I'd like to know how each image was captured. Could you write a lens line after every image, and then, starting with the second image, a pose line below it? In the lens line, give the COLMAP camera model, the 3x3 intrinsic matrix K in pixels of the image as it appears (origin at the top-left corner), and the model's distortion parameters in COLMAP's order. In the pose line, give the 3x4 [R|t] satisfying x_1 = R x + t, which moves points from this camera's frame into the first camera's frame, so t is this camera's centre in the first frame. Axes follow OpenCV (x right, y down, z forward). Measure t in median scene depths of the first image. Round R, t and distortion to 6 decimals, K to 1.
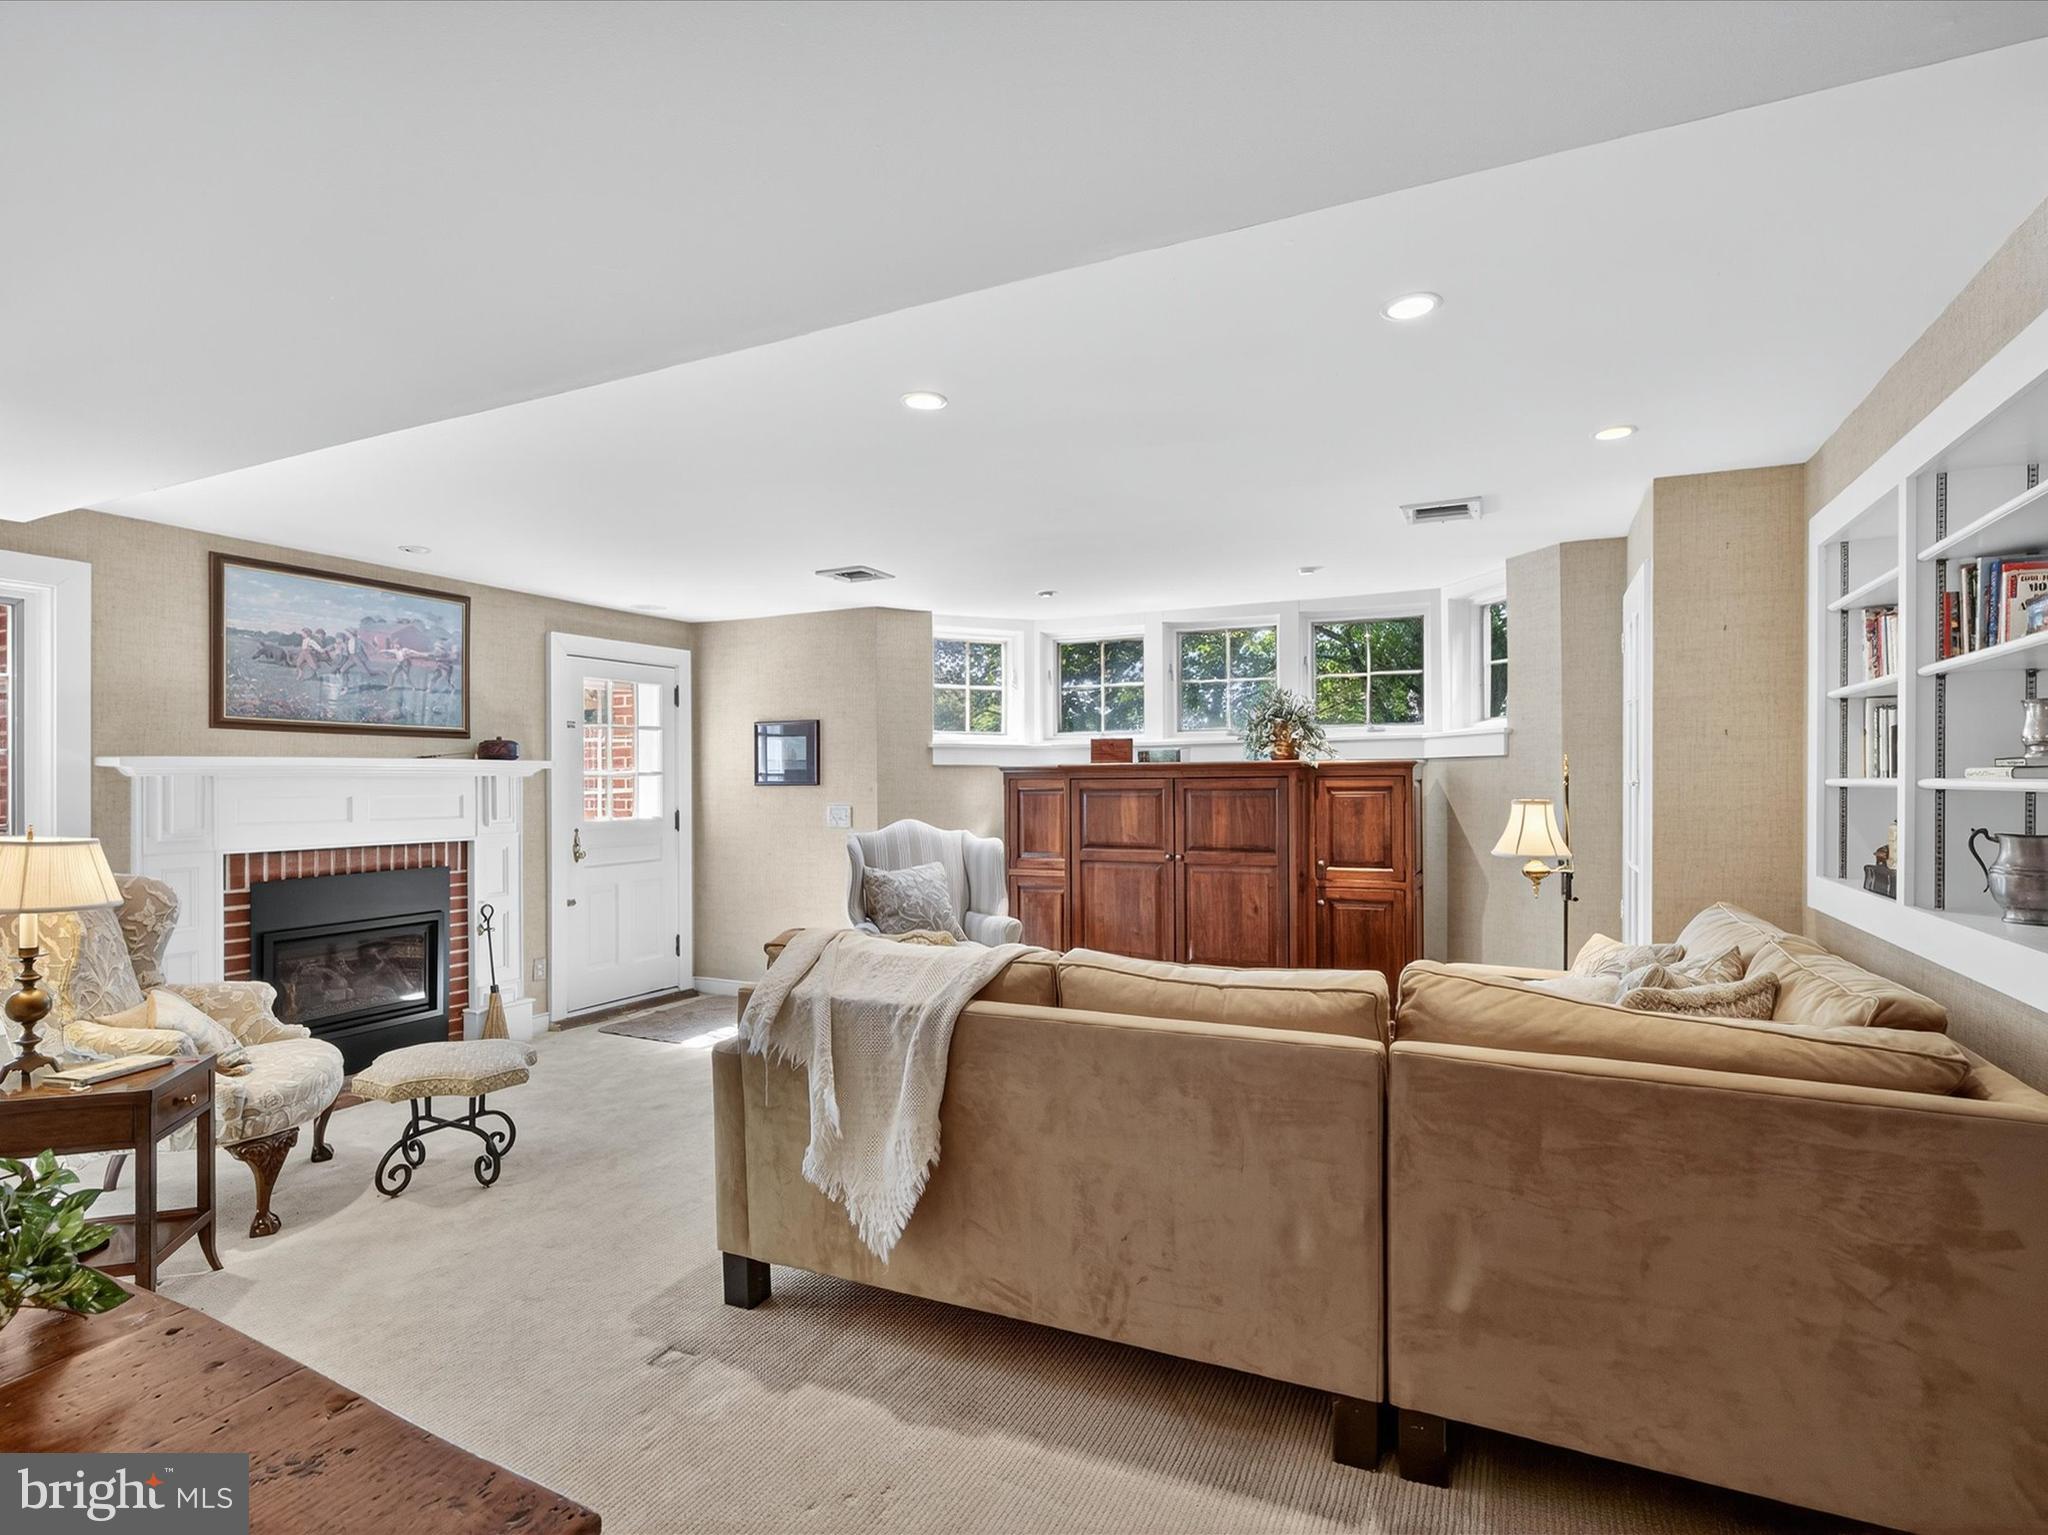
lens RADIAL K [[1029.3, 0, 1022.6], [0, 1029.3, 779.2], [0, 0, 1]] dist [-0.001912, -0.000935]
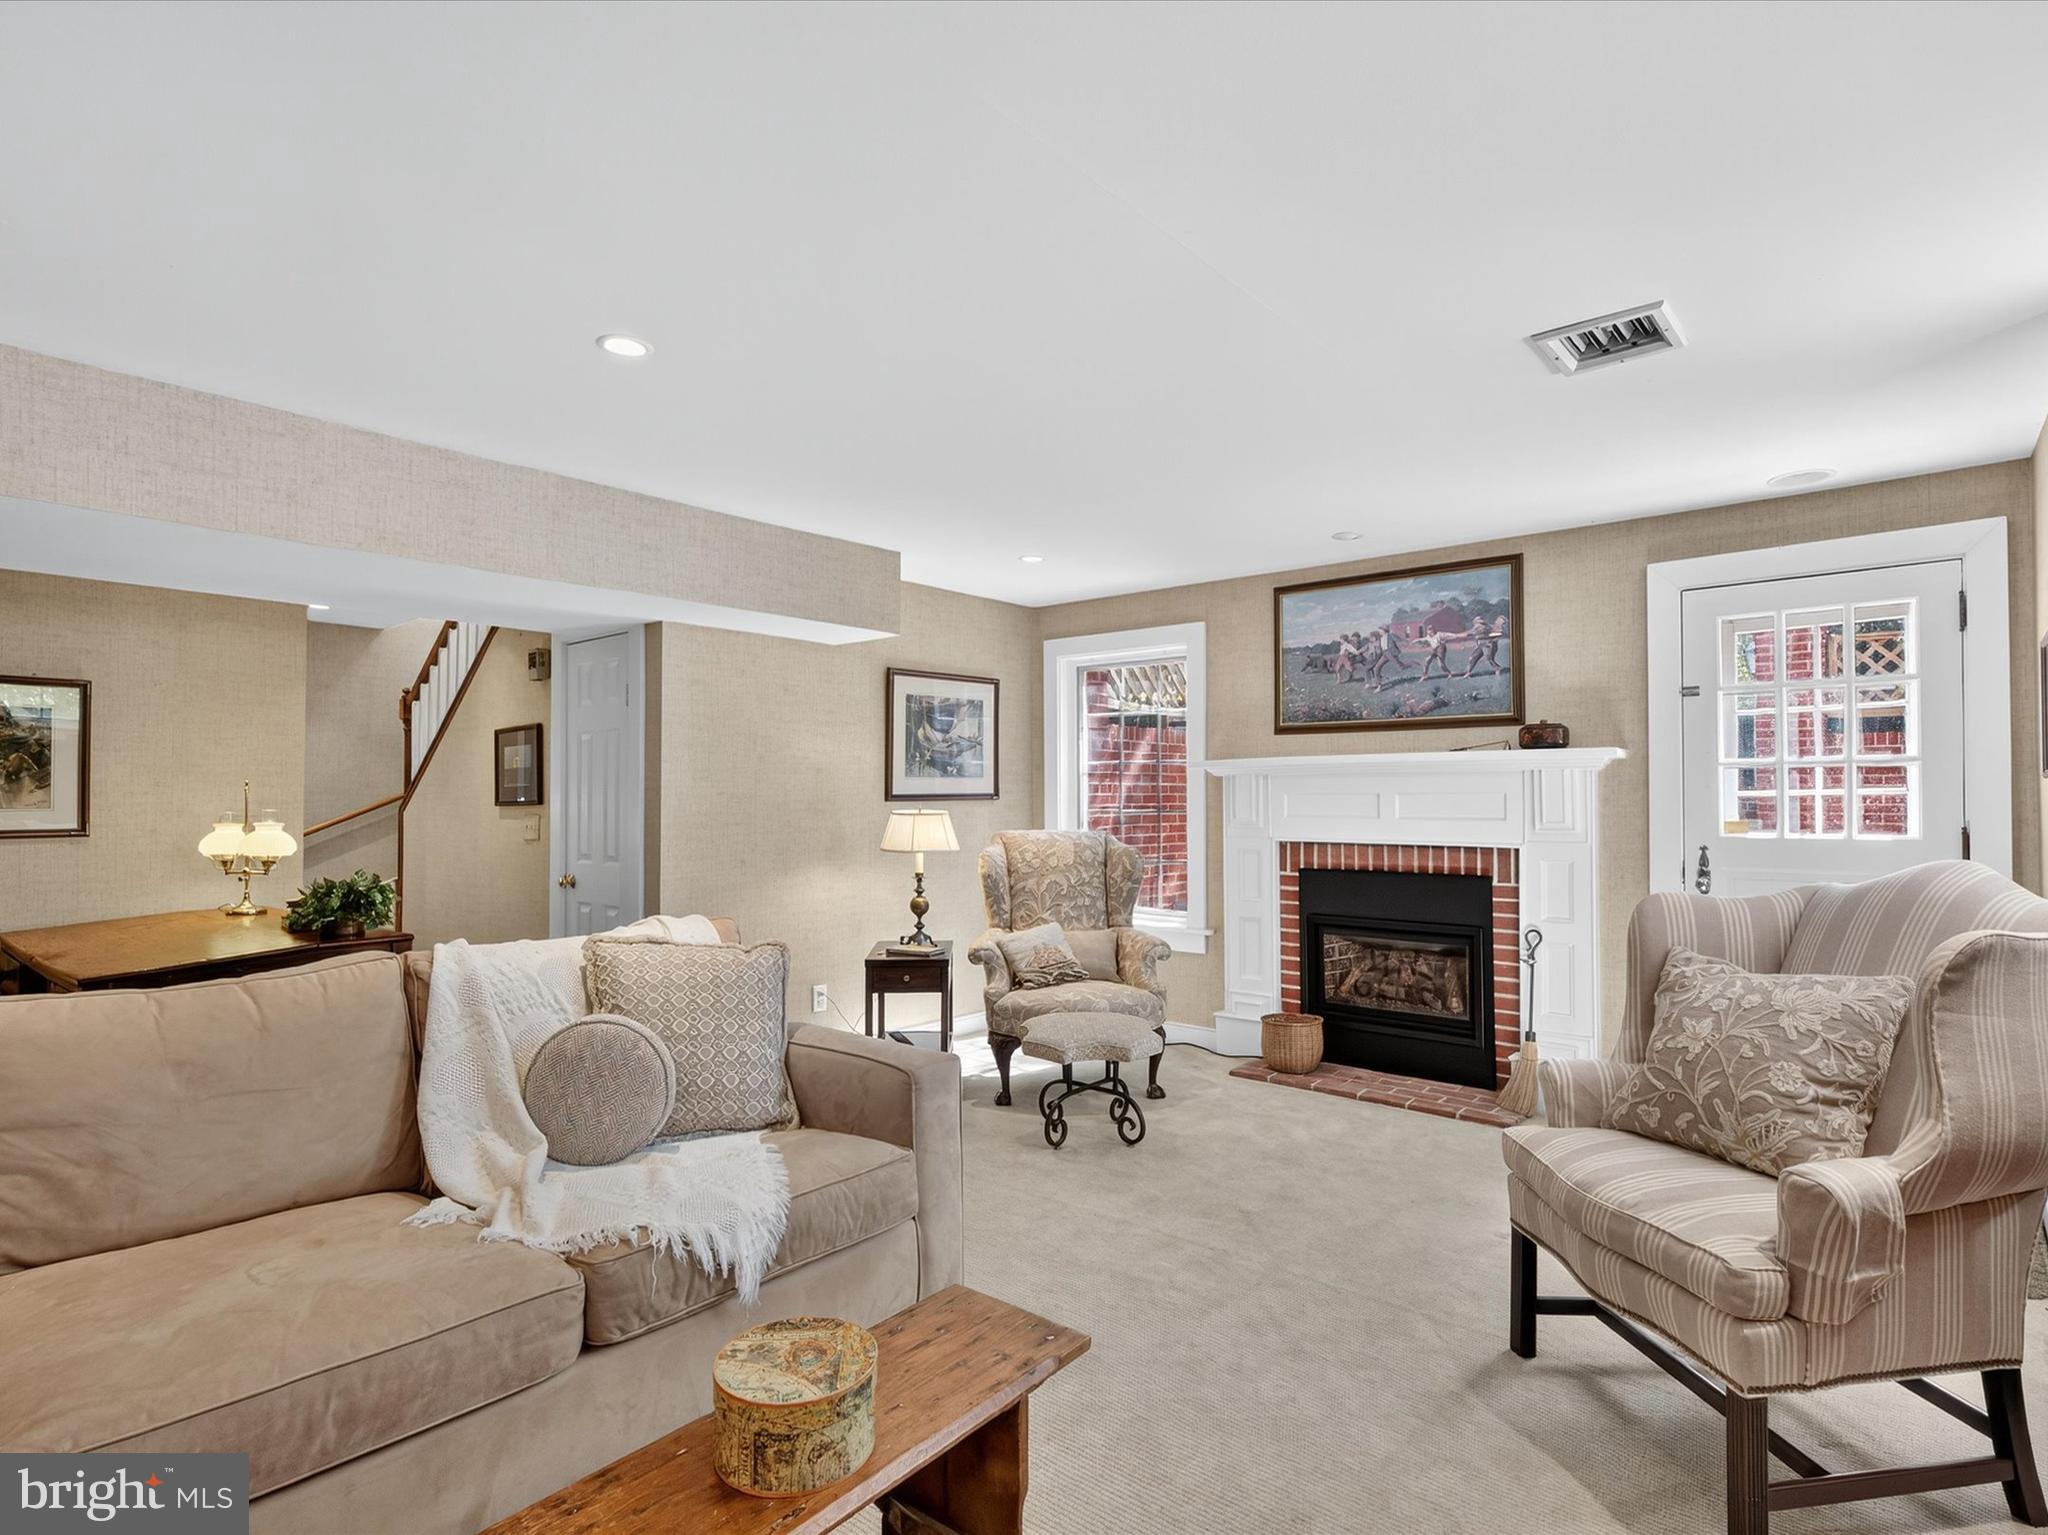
lens RADIAL K [[1029.3, 0, 1022.1], [0, 1029.3, 773.4], [0, 0, 1]] dist [-0.001912, -0.000935]
pose [[-0.243164, -0.014671, -0.969874, 0.394451], [0.003241, 0.999868, -0.015937, 0.012220], [0.969980, -0.007019, -0.243084, 0.888255]]
